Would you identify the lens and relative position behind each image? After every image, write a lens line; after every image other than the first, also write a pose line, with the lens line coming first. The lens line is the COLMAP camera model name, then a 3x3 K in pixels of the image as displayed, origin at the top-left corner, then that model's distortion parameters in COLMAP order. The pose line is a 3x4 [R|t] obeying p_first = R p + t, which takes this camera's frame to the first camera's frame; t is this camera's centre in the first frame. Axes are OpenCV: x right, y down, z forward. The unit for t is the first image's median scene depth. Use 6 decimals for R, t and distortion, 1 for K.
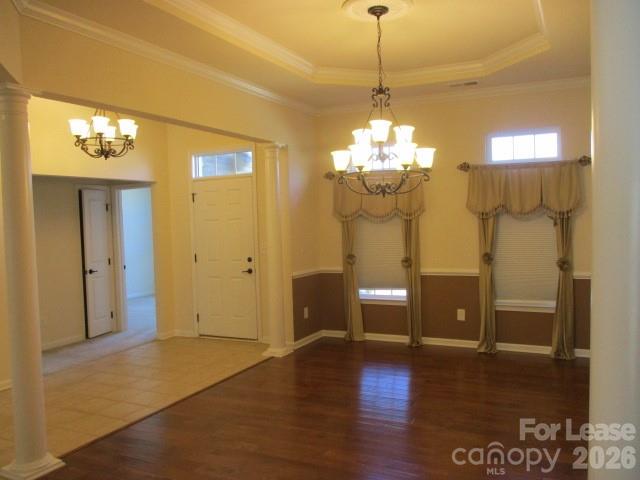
lens RADIAL K [[529.7, 0, 320.0], [0, 529.7, 240.0], [0, 0, 1]] dist [-0.021931, -0.005975]
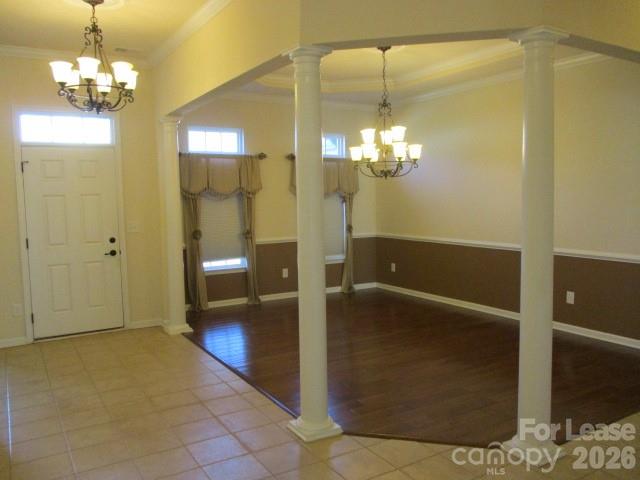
lens RADIAL K [[529.7, 0, 320.0], [0, 529.7, 240.0], [0, 0, 1]] dist [-0.021931, -0.005975]
pose [[0.529718, -0.048636, 0.846778, -0.730884], [0.032485, 0.998785, 0.037045, 0.015834], [-0.847552, 0.007884, 0.530654, 0.234731]]
